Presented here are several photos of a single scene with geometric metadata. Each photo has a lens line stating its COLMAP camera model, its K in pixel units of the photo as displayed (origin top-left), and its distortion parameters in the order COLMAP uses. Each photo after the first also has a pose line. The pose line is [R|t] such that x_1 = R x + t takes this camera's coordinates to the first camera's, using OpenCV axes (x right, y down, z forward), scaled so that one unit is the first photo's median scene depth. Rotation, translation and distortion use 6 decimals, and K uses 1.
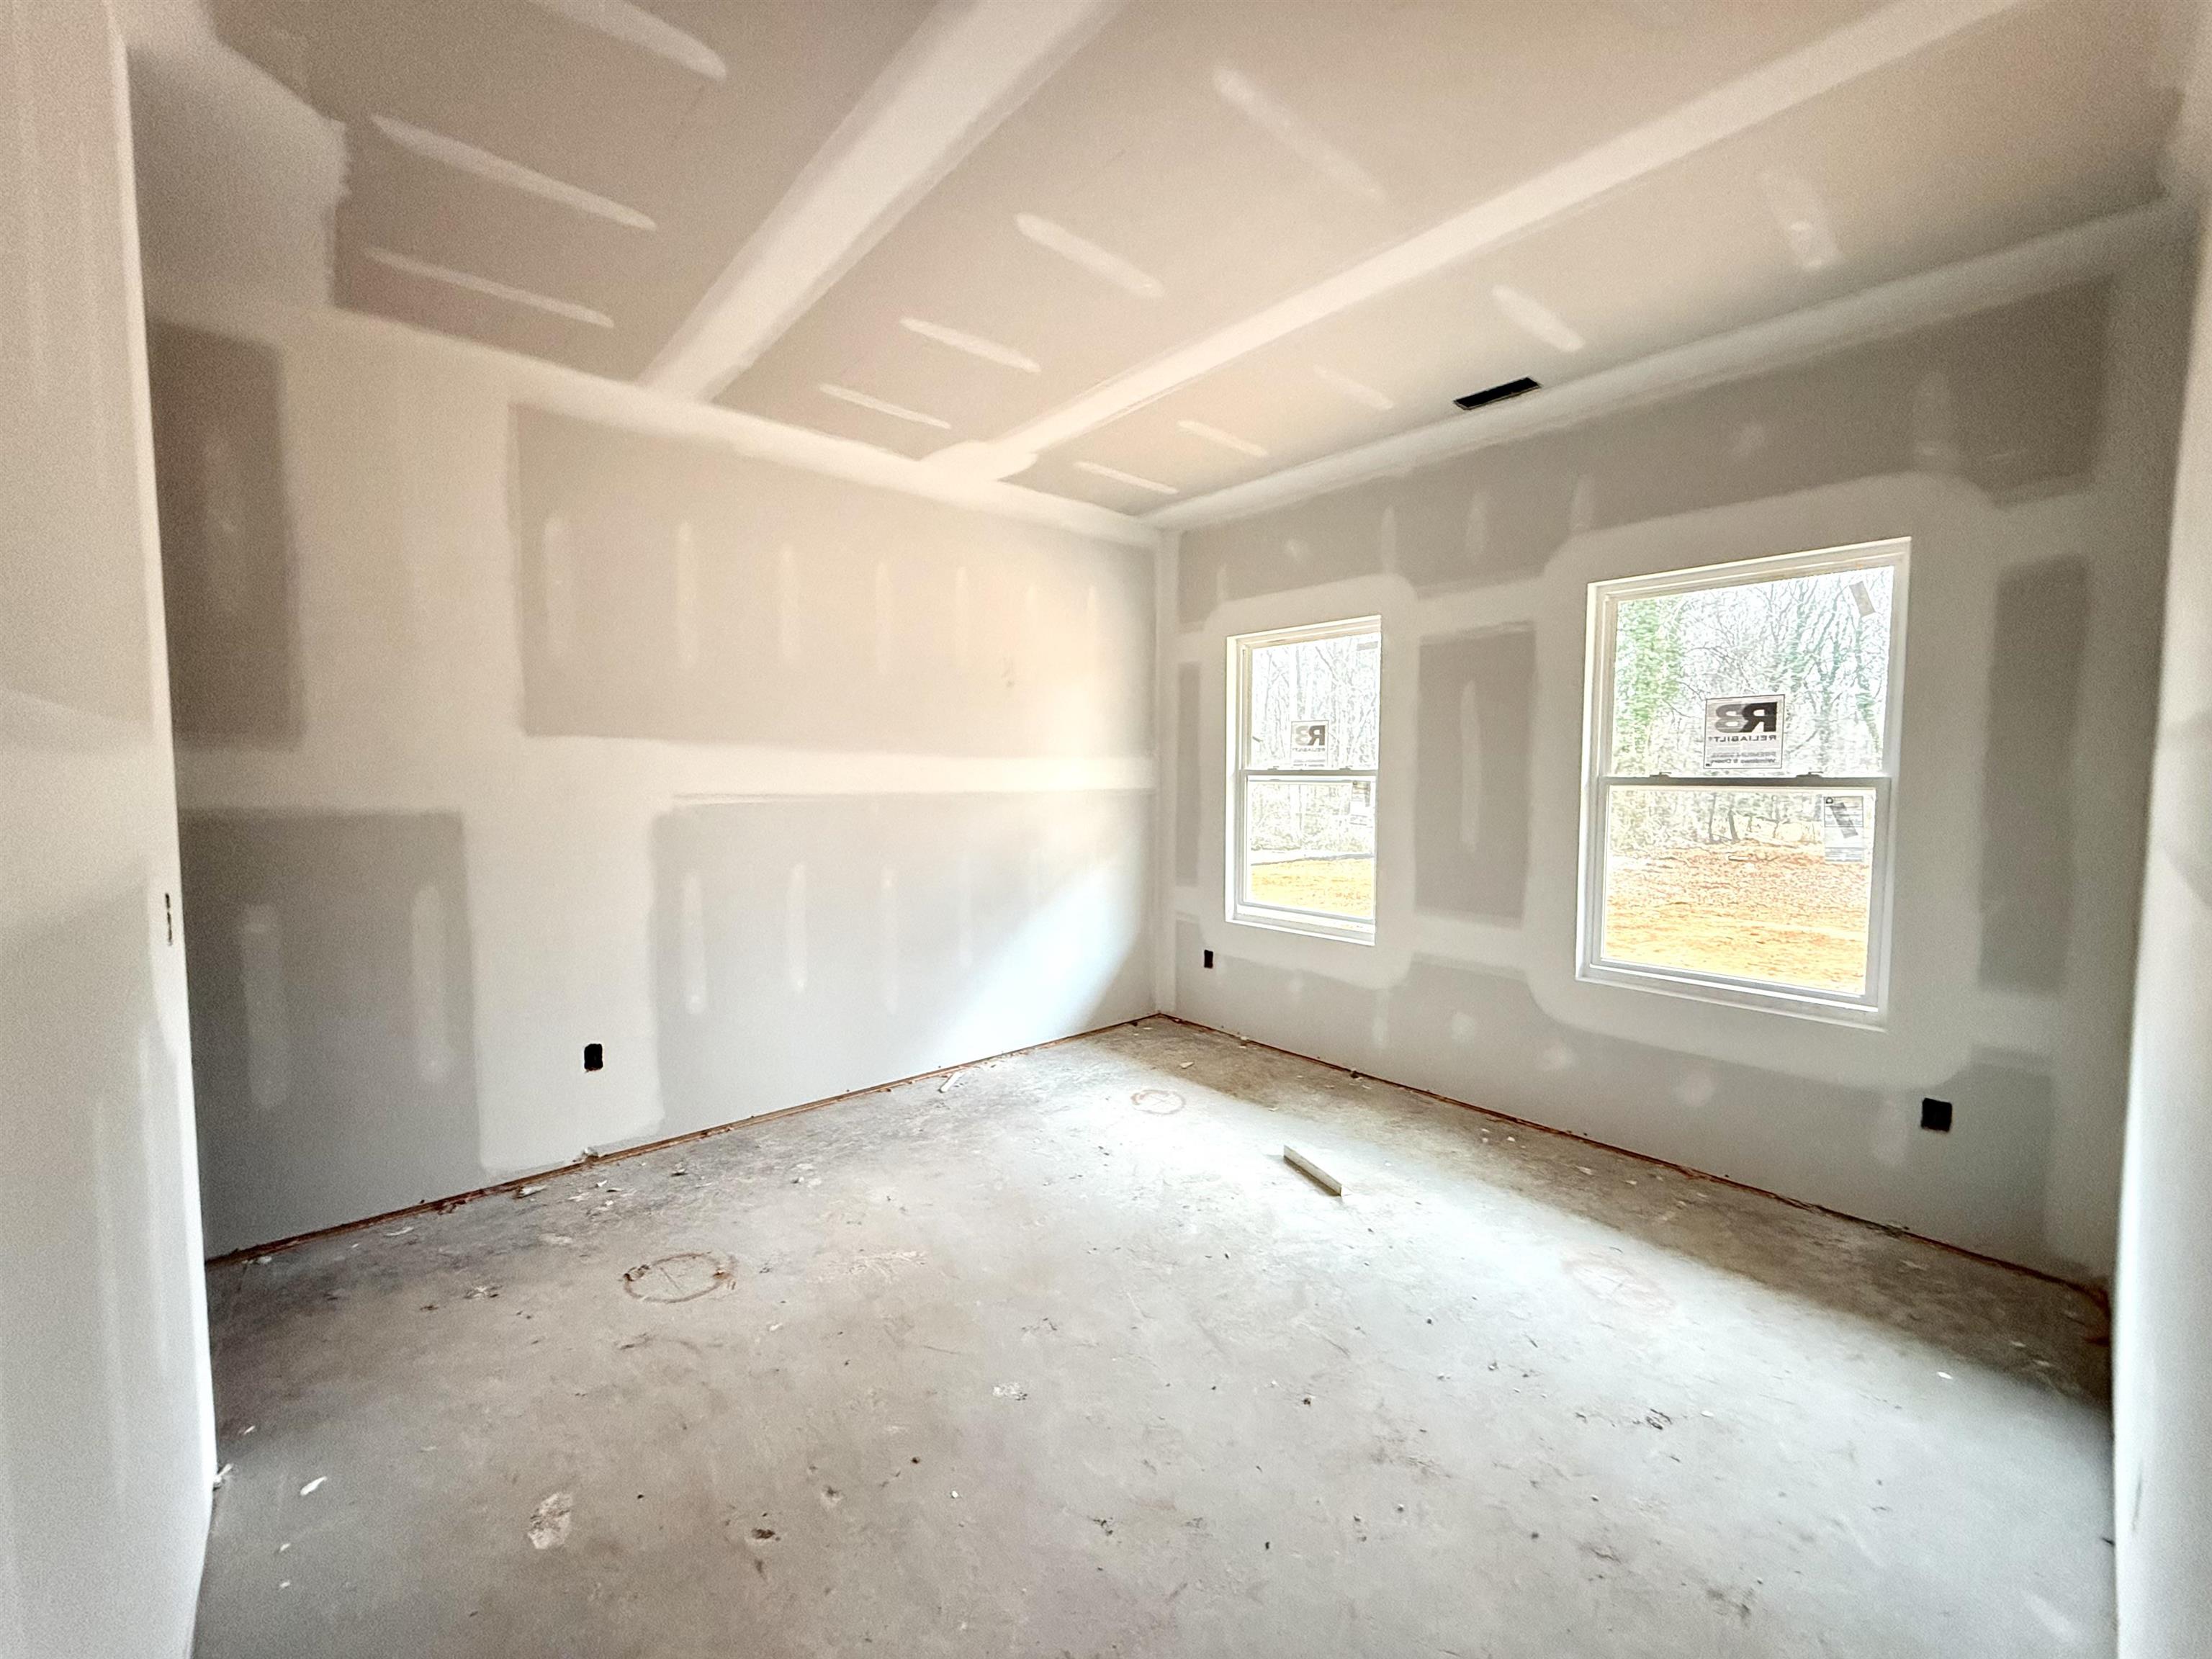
lens RADIAL K [[877.8, 0, 1095.8], [0, 877.8, 825.2], [0, 0, 1]] dist [0.001206, 0.000149]
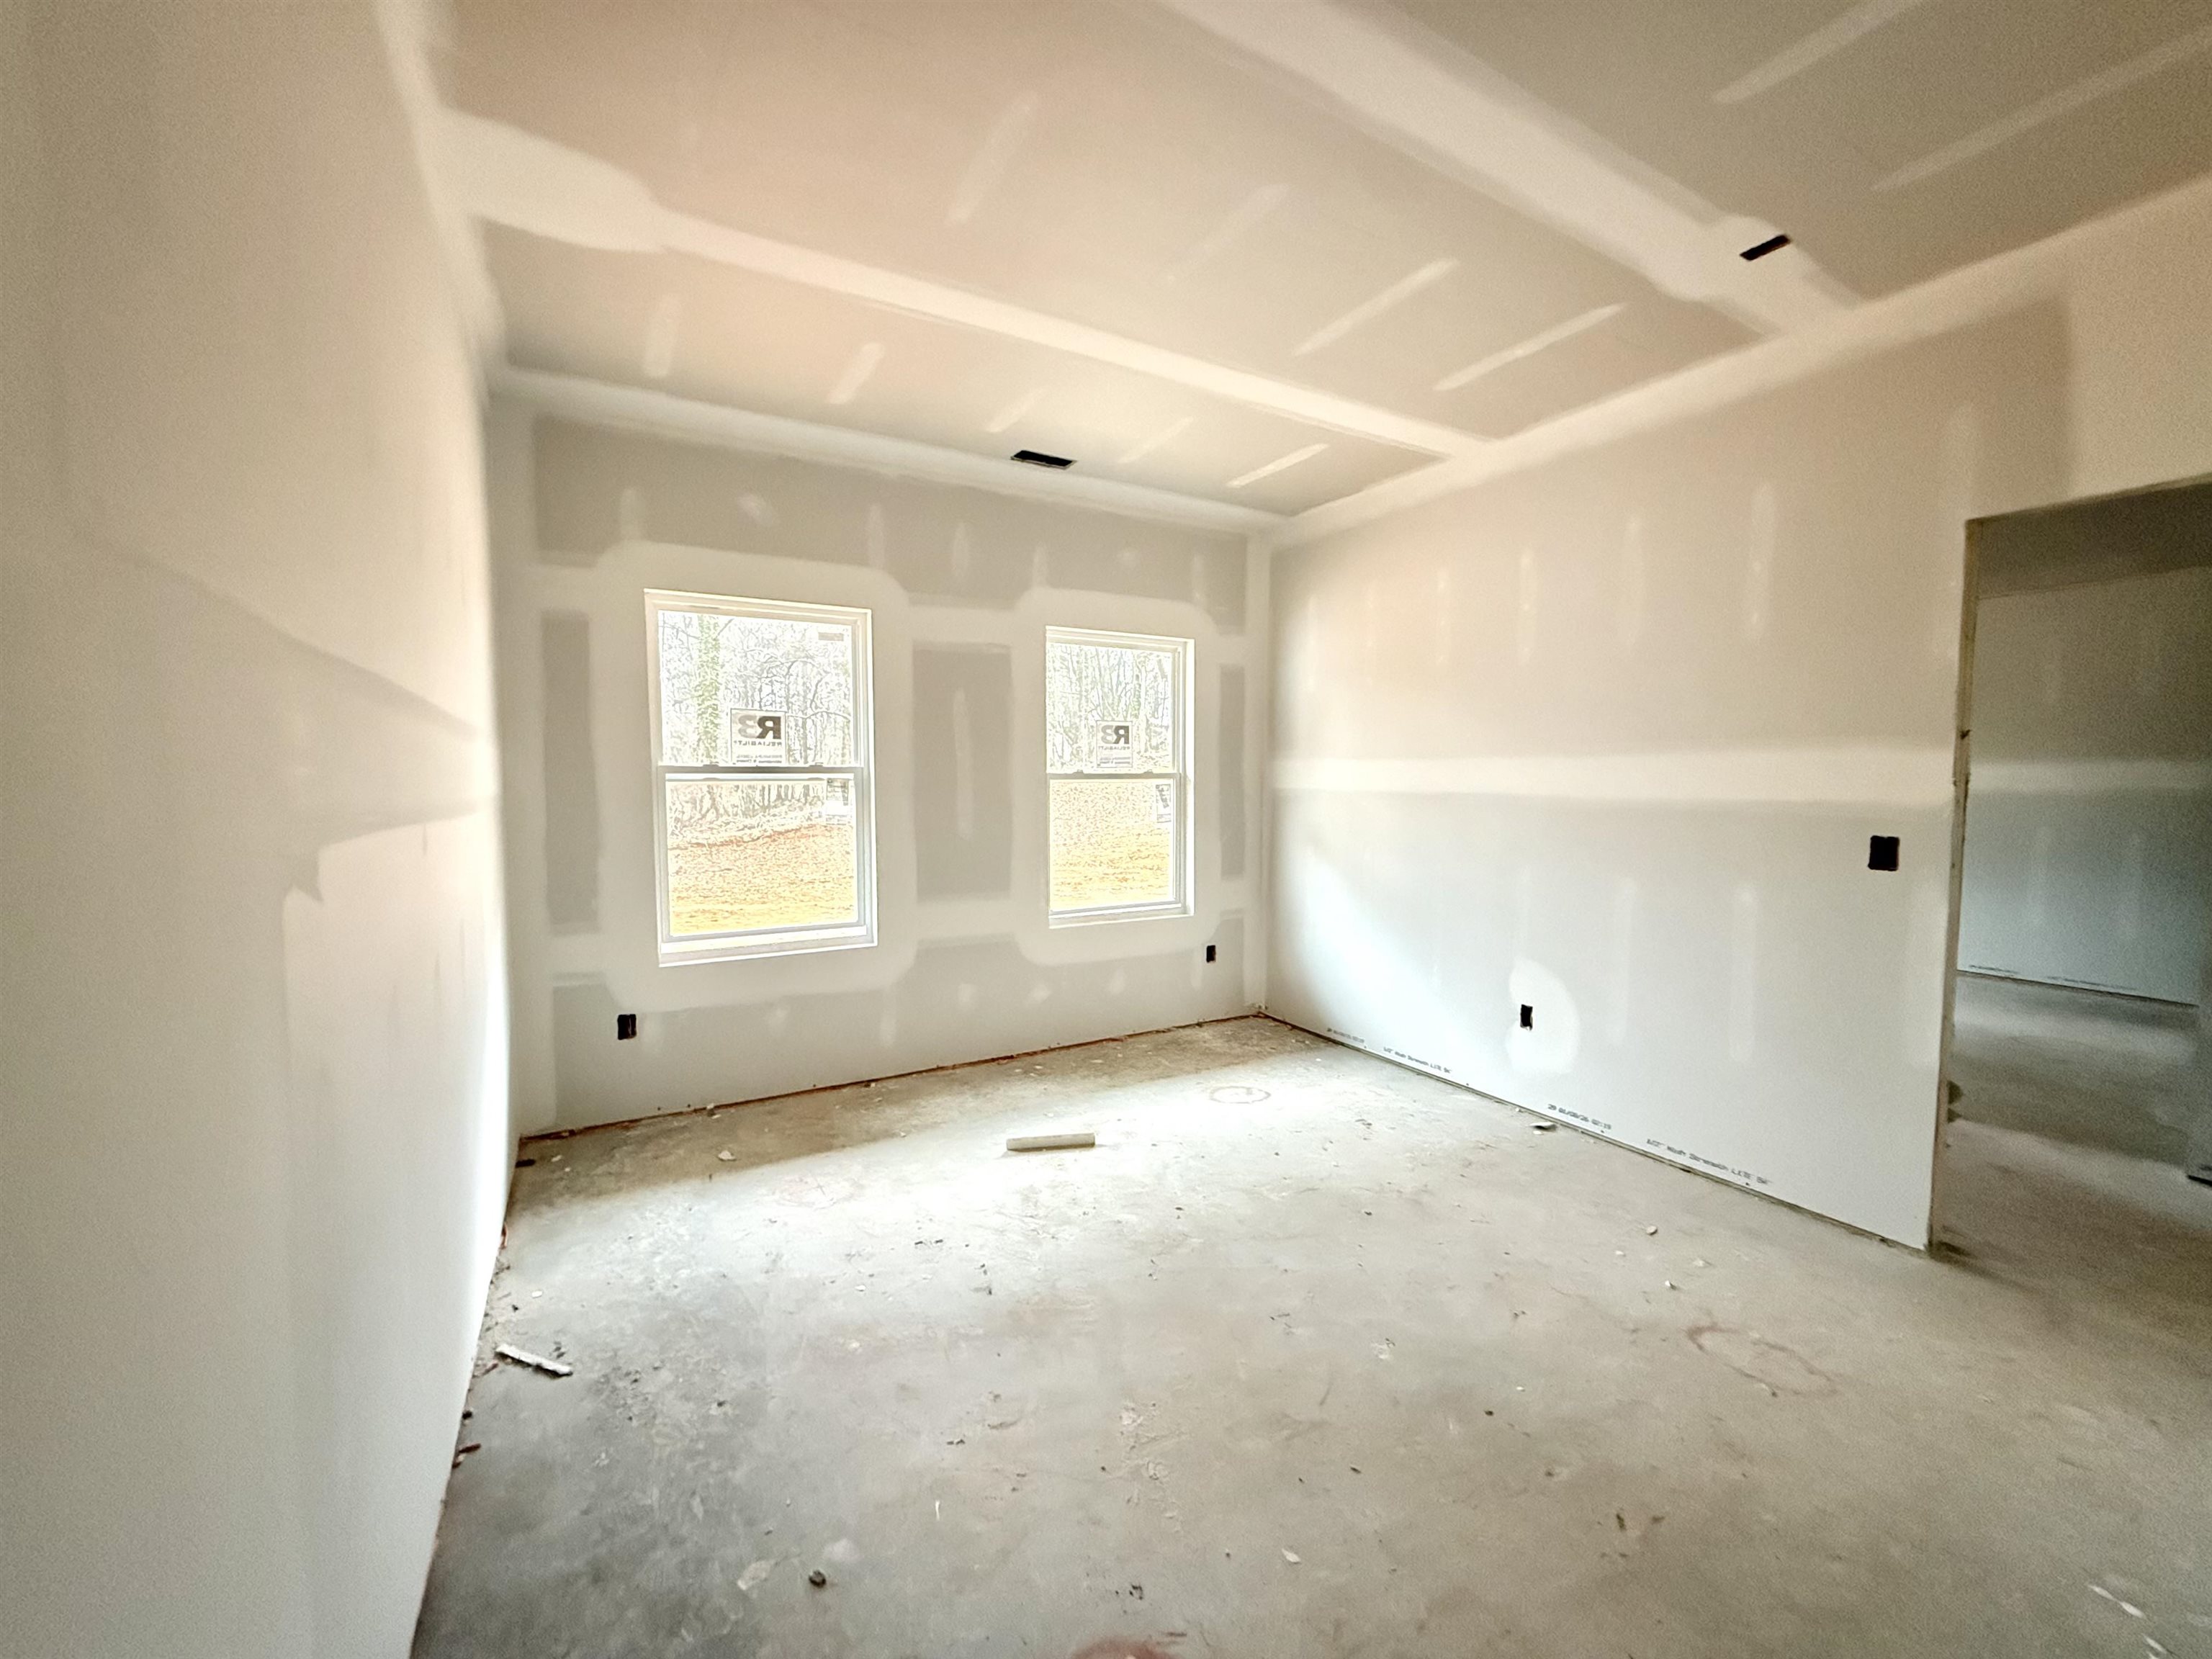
lens RADIAL K [[877.8, 0, 1095.8], [0, 877.8, 825.2], [0, 0, 1]] dist [0.001206, 0.000149]
pose [[0.201528, -0.057383, 0.977800, -0.676103], [0.061204, 0.997069, 0.045900, -0.031636], [-0.977569, 0.050595, 0.204449, 0.632746]]
